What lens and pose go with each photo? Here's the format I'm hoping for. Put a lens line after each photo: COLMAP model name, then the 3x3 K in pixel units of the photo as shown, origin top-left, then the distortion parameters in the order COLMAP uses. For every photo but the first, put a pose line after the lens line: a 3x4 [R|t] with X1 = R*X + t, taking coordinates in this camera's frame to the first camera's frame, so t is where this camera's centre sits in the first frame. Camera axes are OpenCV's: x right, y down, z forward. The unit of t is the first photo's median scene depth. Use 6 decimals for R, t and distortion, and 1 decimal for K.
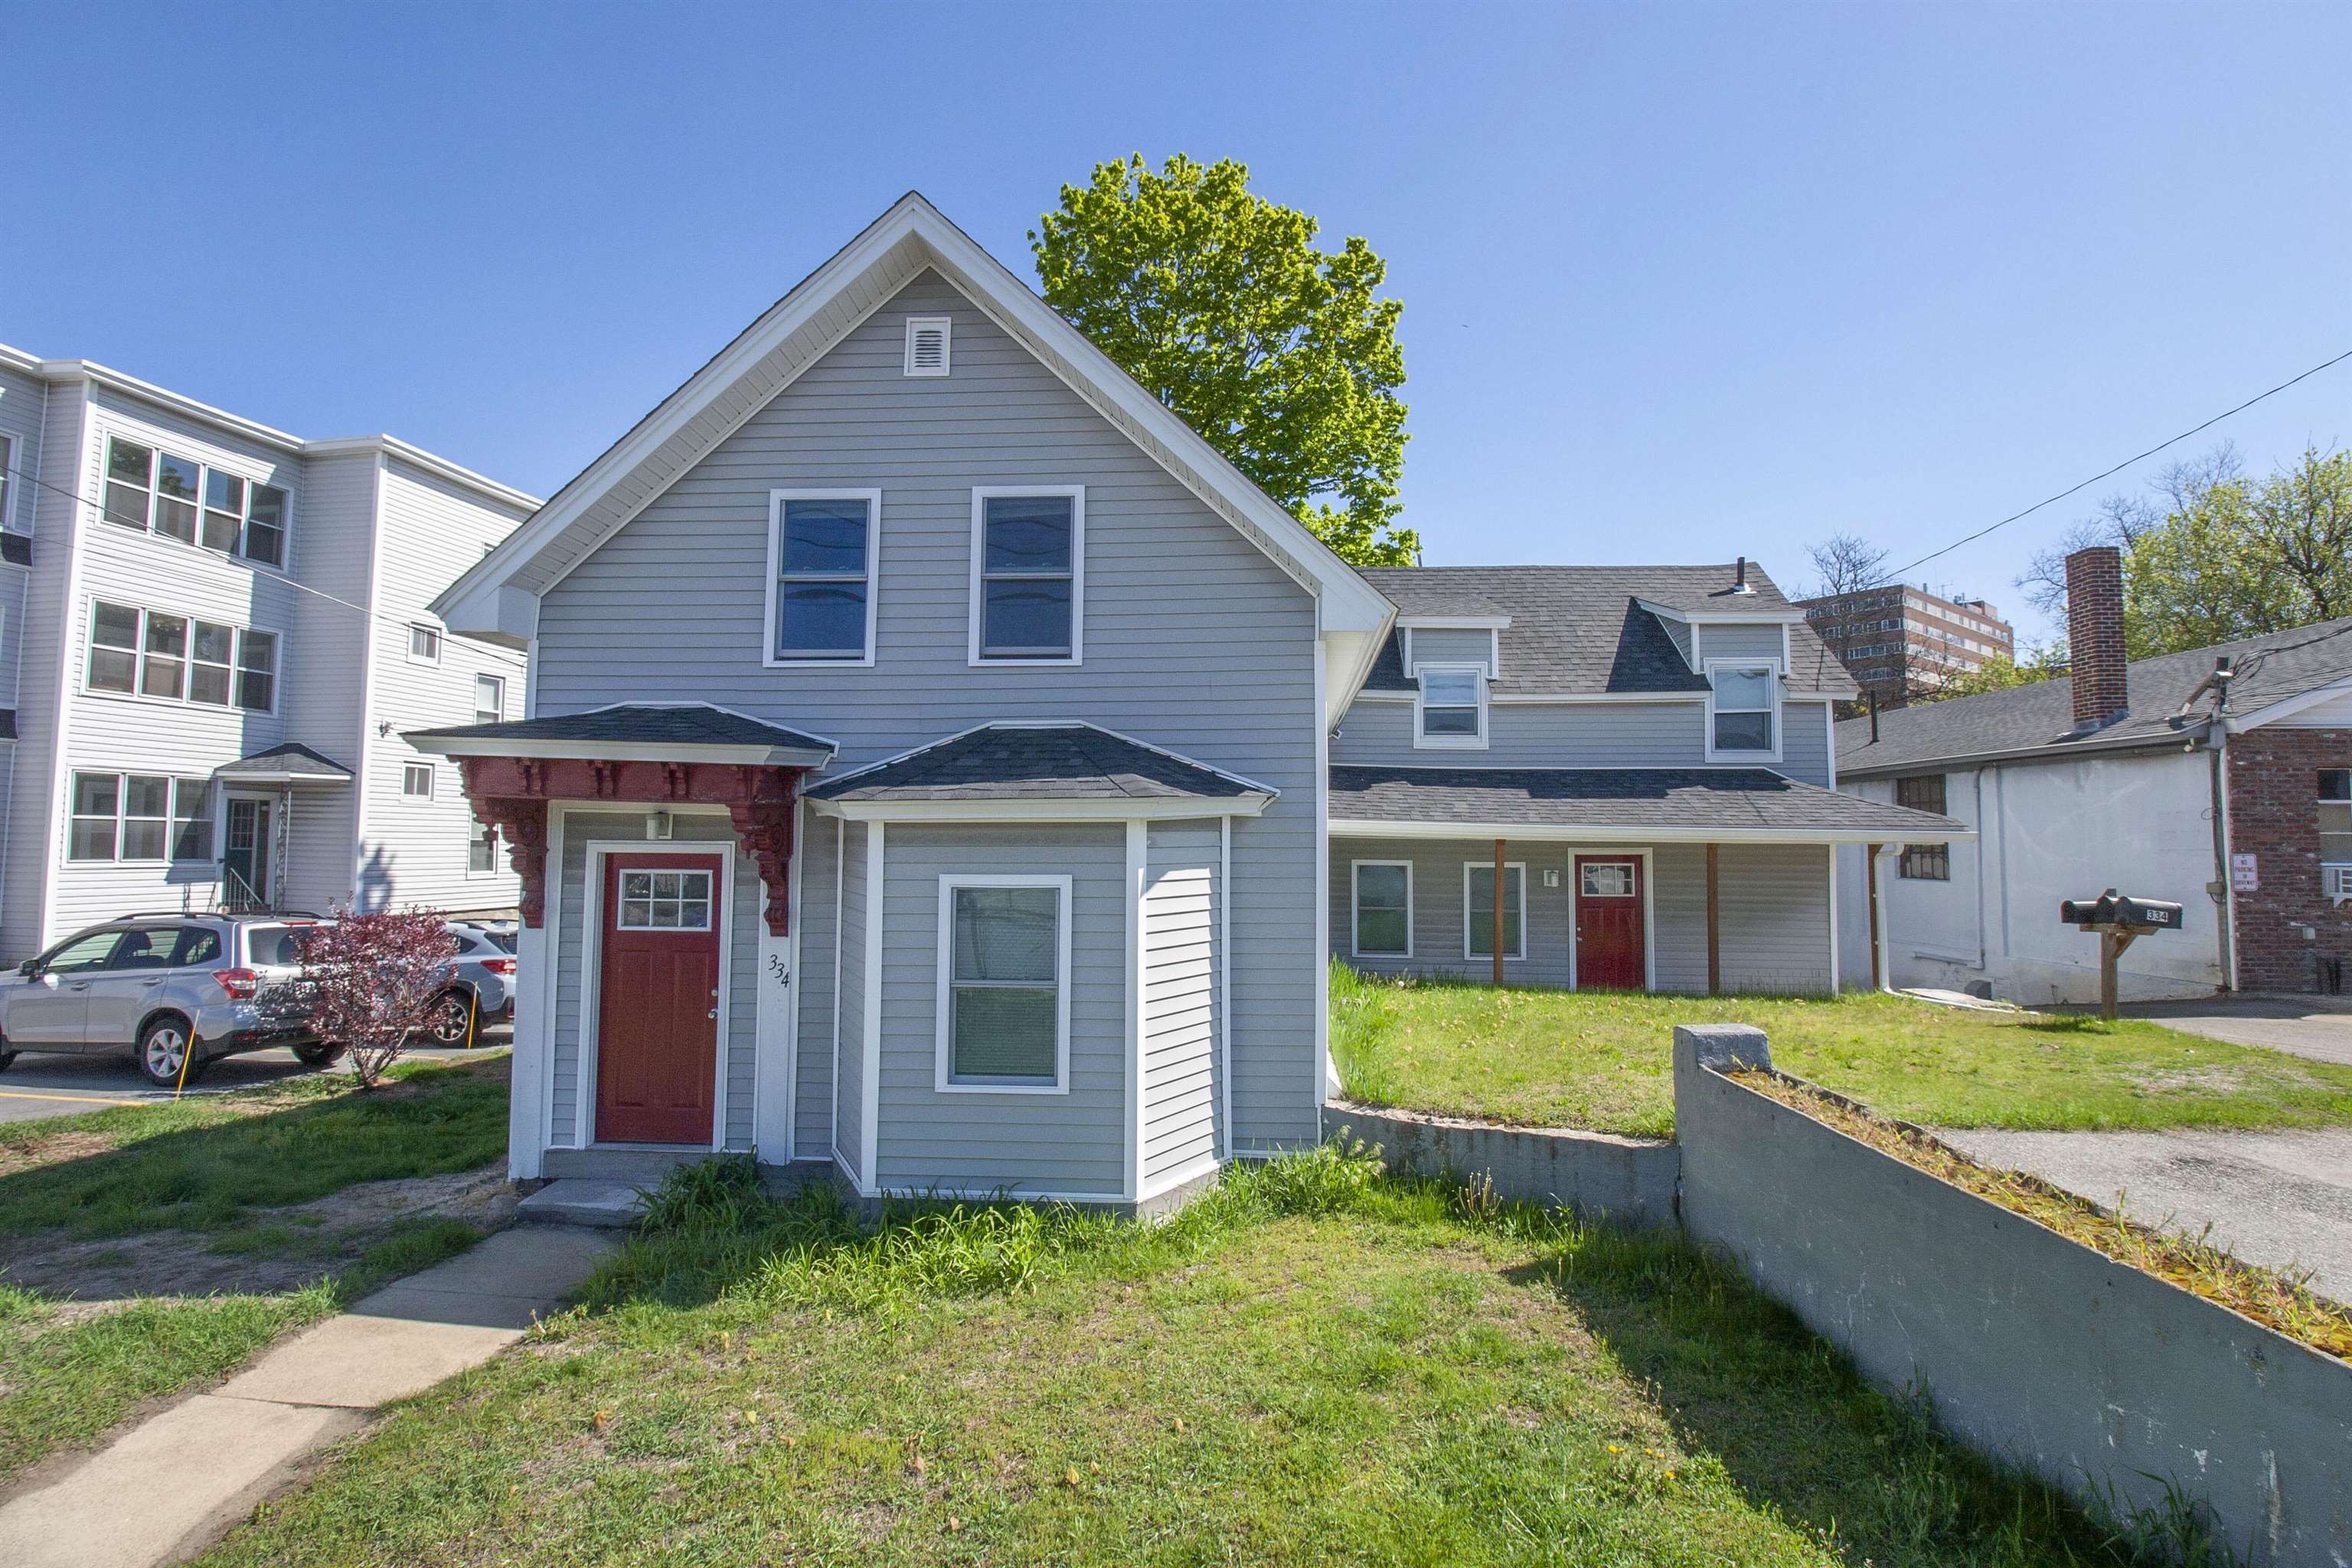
lens RADIAL K [[1084.9, 0, 1182.6], [0, 1084.9, 773.9], [0, 0, 1]] dist [0.002165, -0.012125]
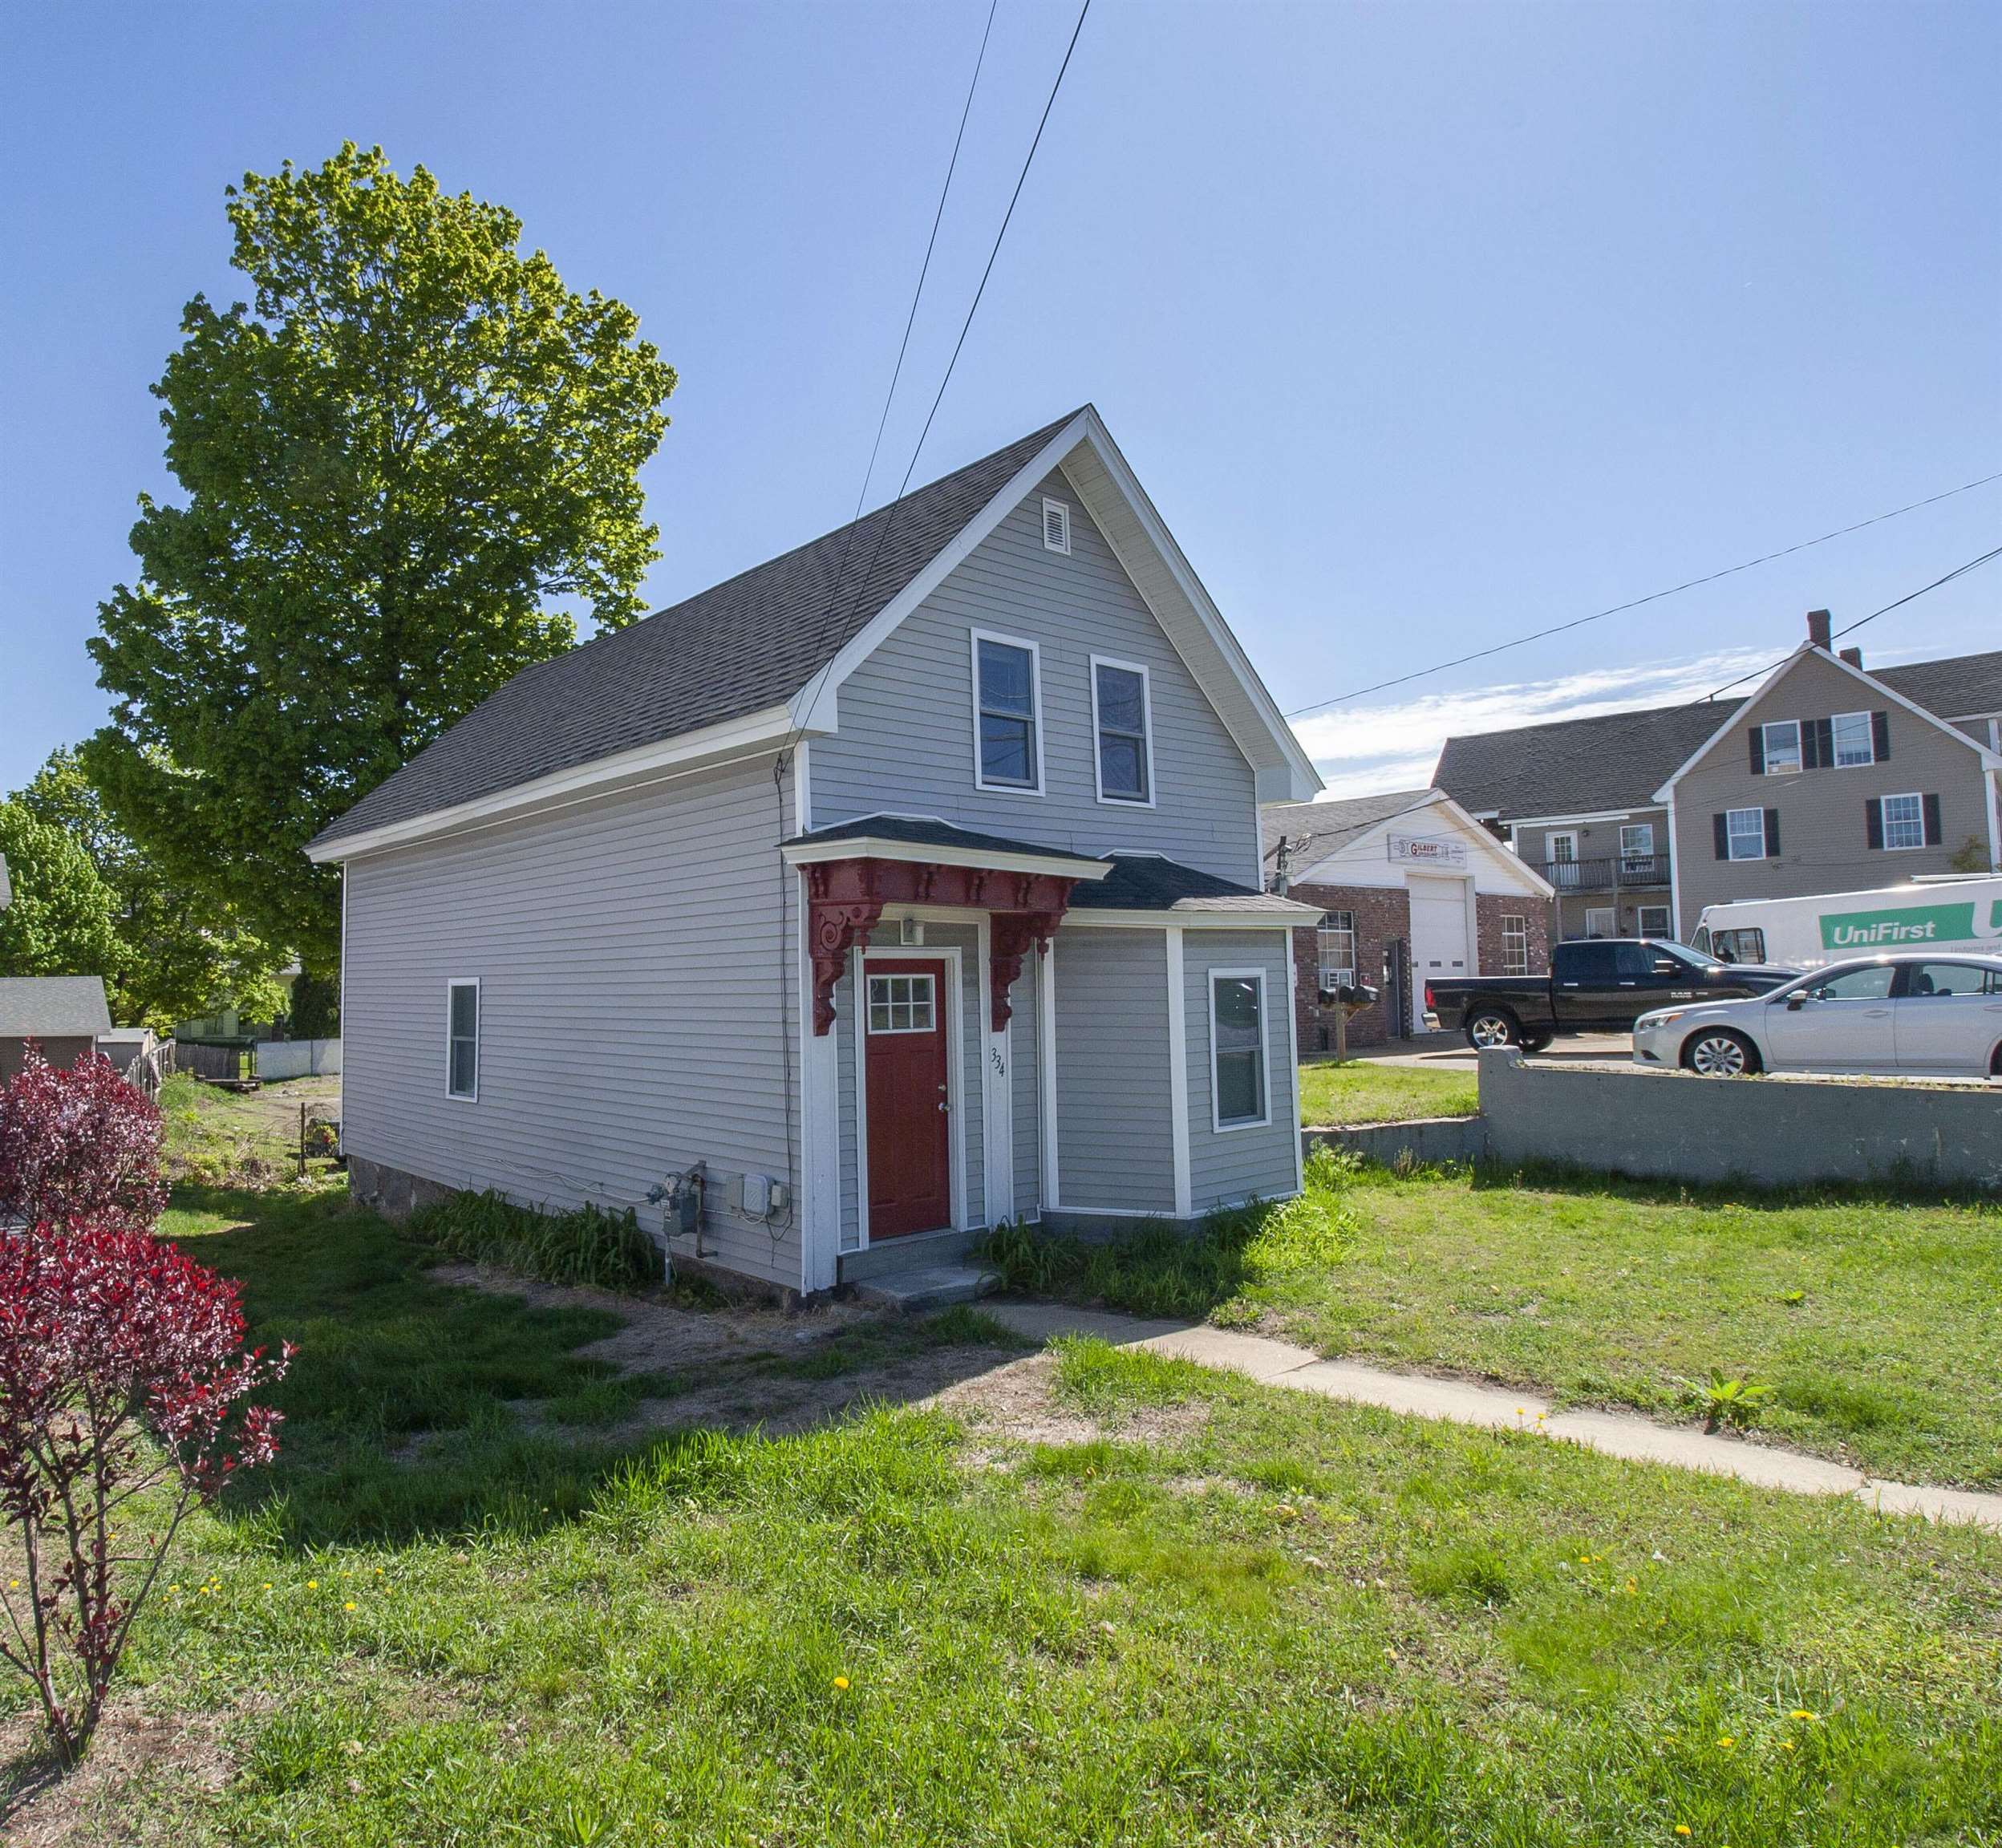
lens RADIAL K [[1279.4, 0, 783.3], [0, 1279.4, 908.6], [0, 0, 1]] dist [0.024904, -0.030623]
pose [[0.753292, 0.018760, 0.657419, -1.044101], [-0.021000, 0.999769, -0.004467, 0.024631], [-0.657351, -0.010441, 0.753512, 0.110467]]
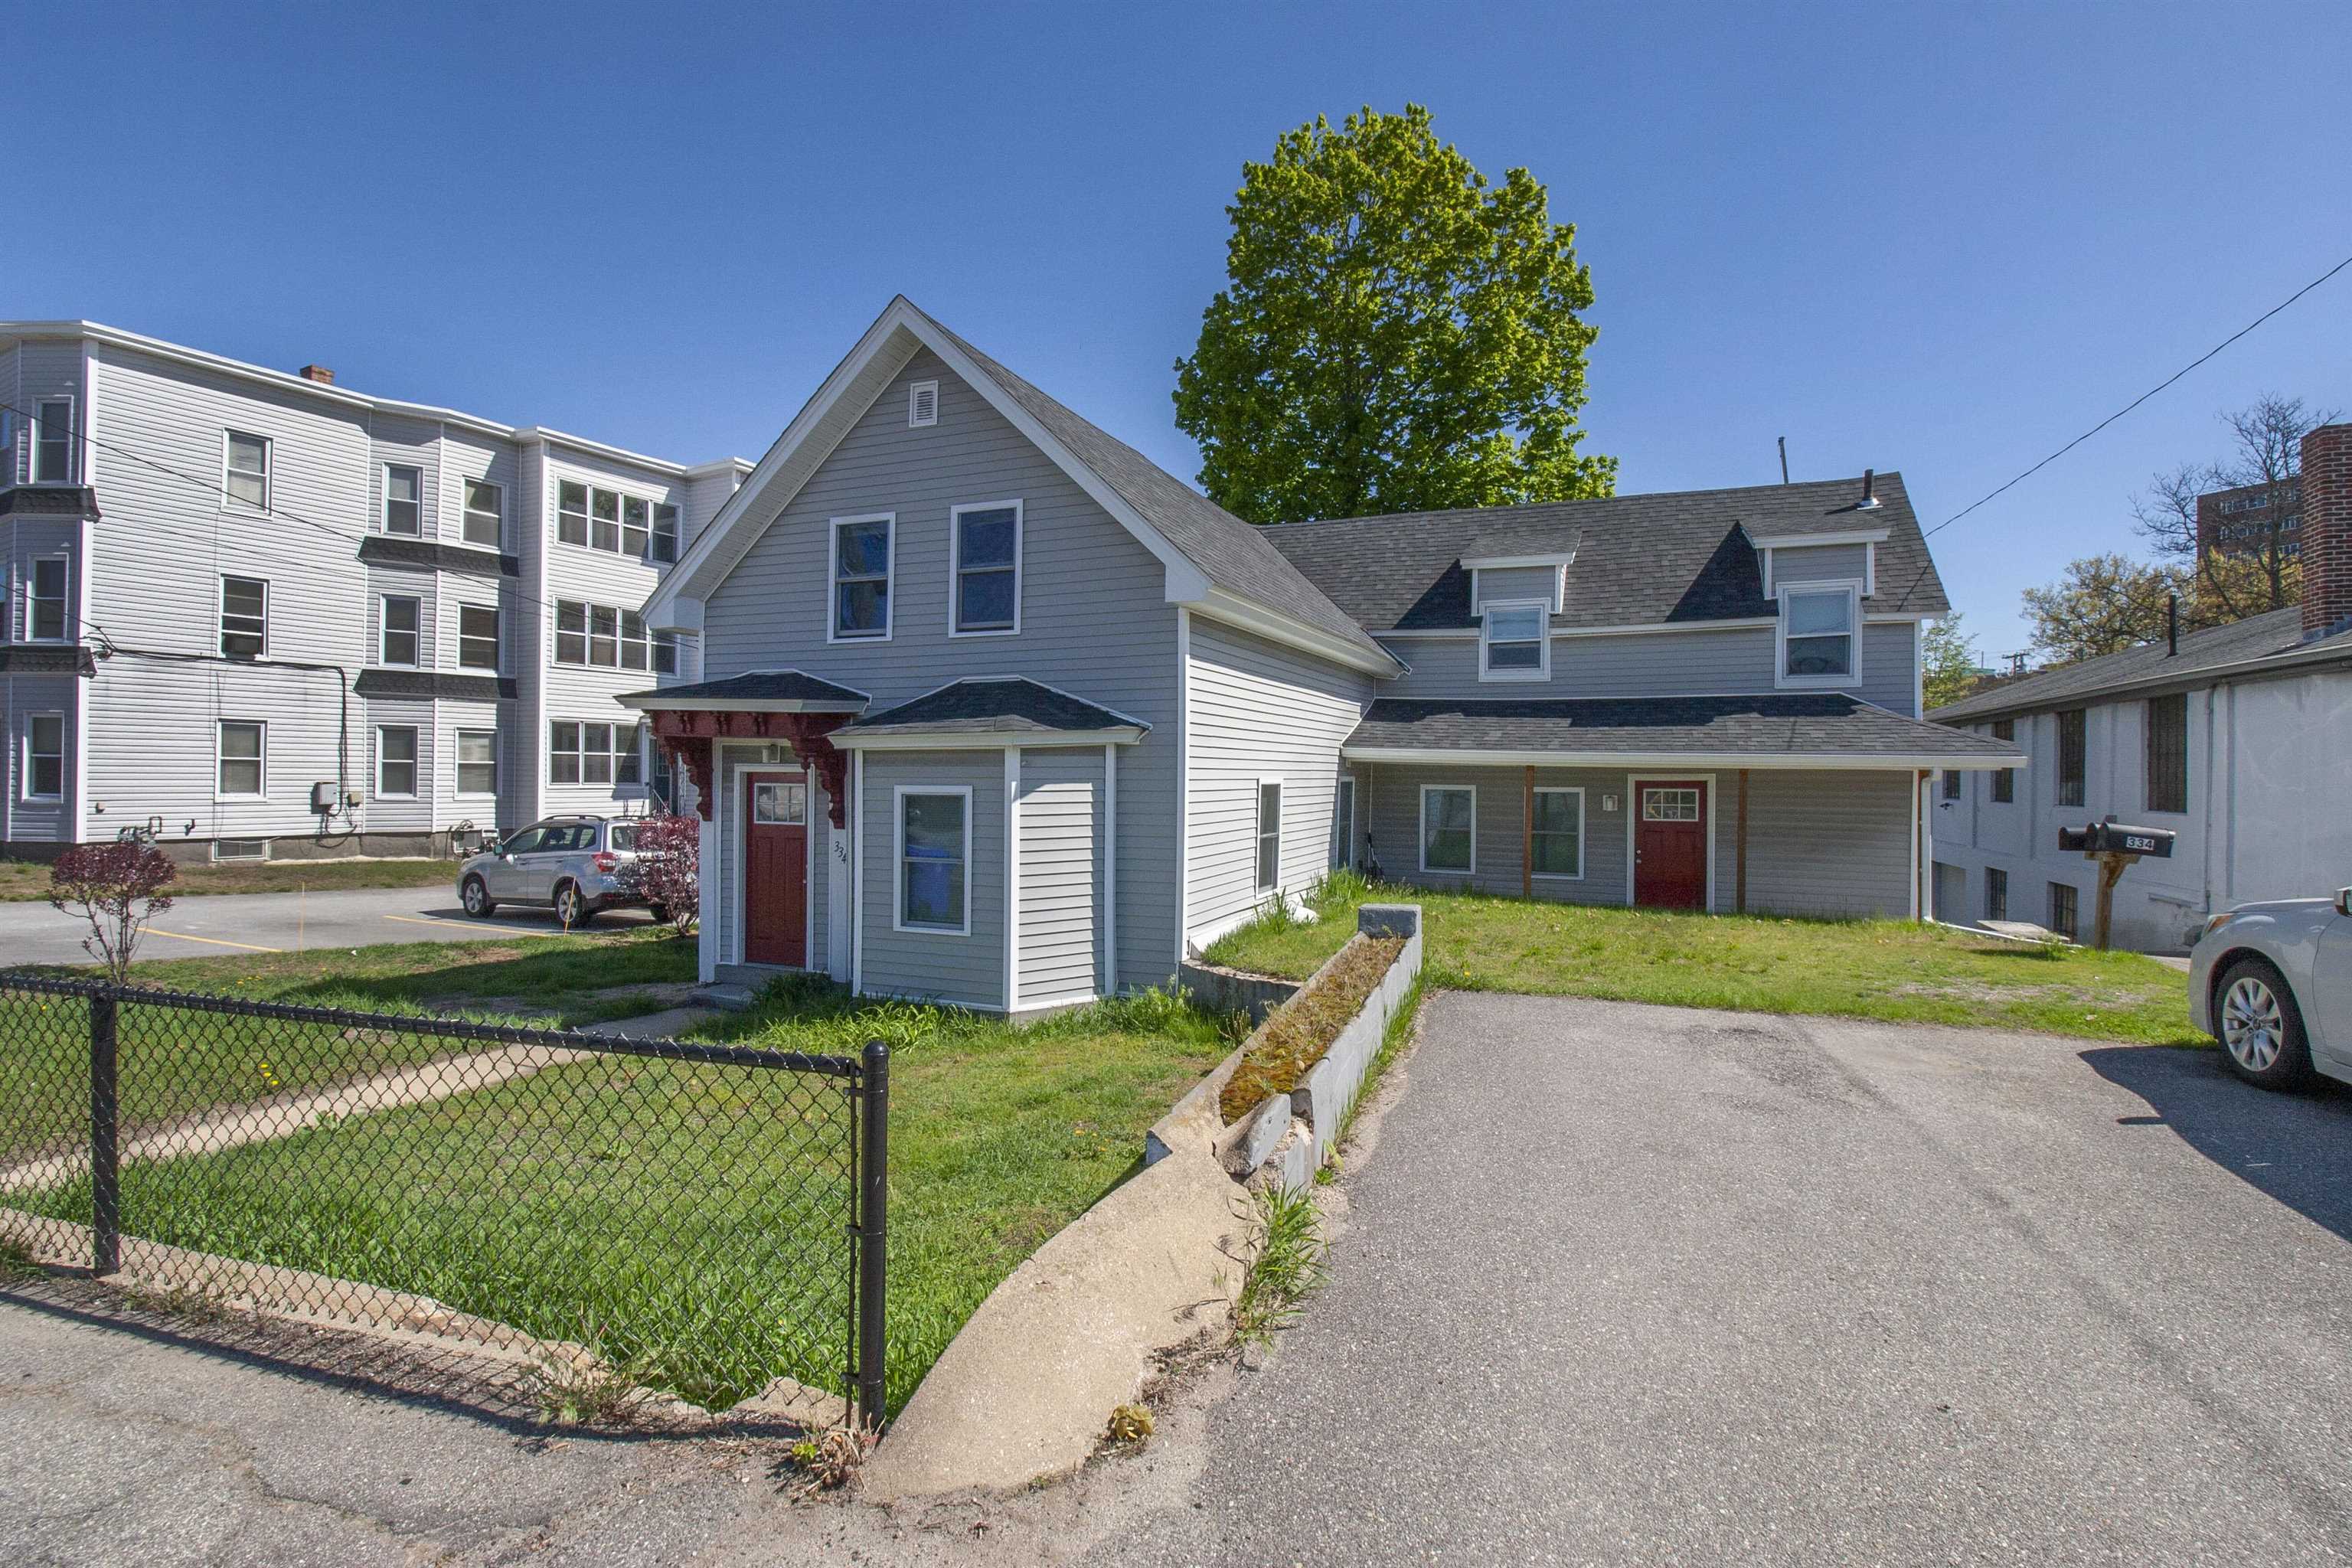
lens RADIAL K [[1084.9, 0, 1182.6], [0, 1084.9, 773.9], [0, 0, 1]] dist [0.002165, -0.012125]
pose [[0.946413, 0.001348, -0.322957, 0.396940], [0.018544, 0.998115, 0.058509, -0.000974], [0.322427, -0.061362, 0.944603, -0.167382]]
